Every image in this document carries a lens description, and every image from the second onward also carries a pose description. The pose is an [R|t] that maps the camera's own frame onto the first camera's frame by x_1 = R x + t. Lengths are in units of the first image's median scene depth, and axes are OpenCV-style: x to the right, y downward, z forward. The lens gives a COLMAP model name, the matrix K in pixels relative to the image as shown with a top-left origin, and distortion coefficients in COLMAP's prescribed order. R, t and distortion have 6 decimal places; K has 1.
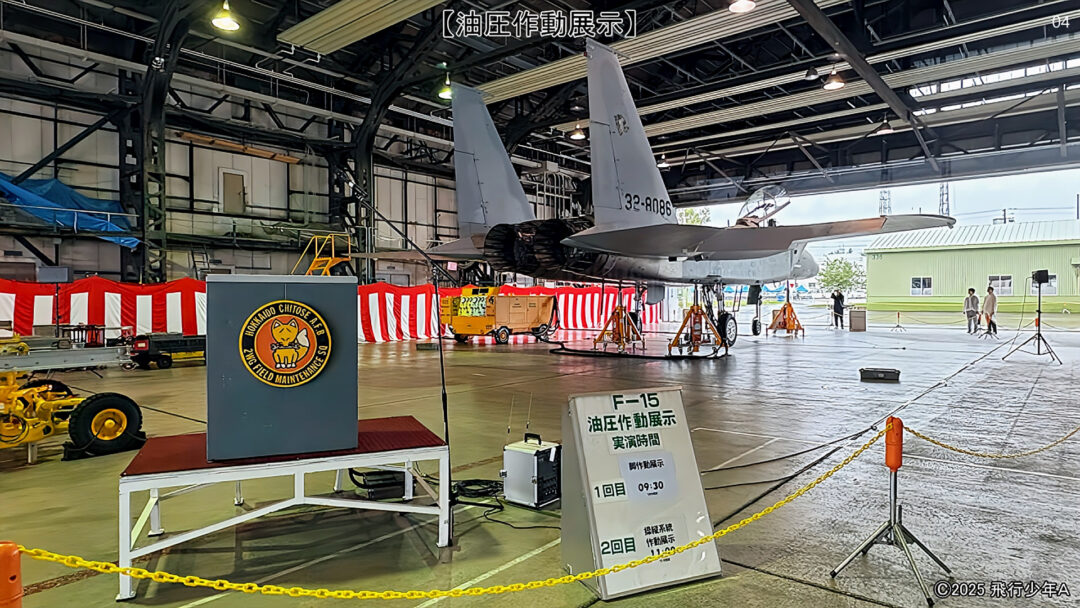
lens RADIAL K [[633.4, 0, 540.0], [0, 633.4, 303.9], [0, 0, 1]] dist [0.000315, 0.000058]
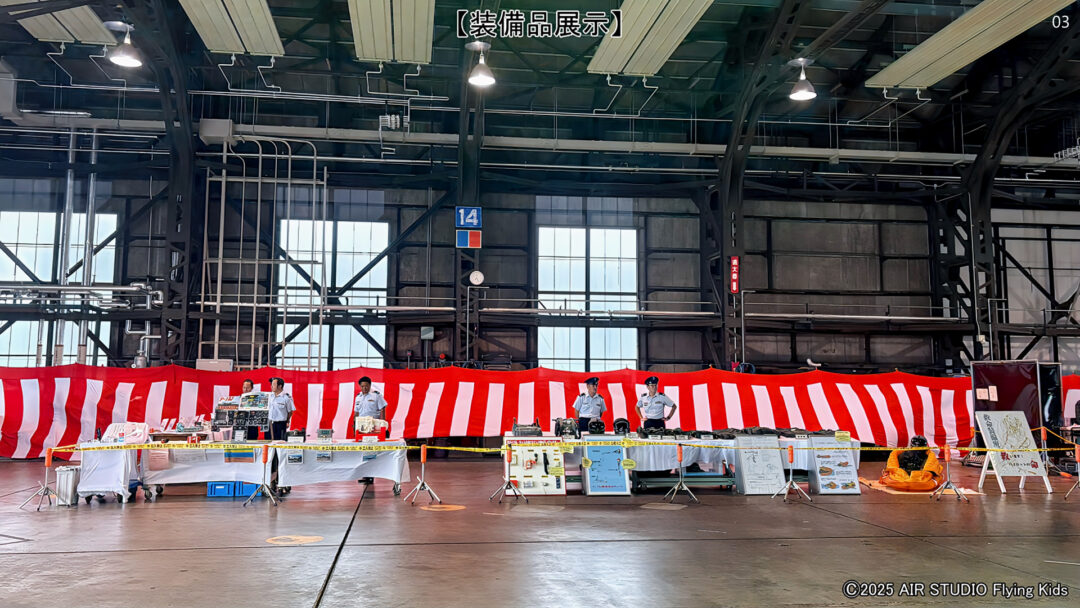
lens RADIAL K [[923.5, 0, 537.0], [0, 923.5, 309.0], [0, 0, 1]] dist [0.009705, -0.013762]
pose [[0.749136, -0.056988, -0.659960, 0.045996], [-0.007715, 0.995474, -0.094717, -0.000599], [0.662371, 0.076048, 0.745306, -0.157922]]
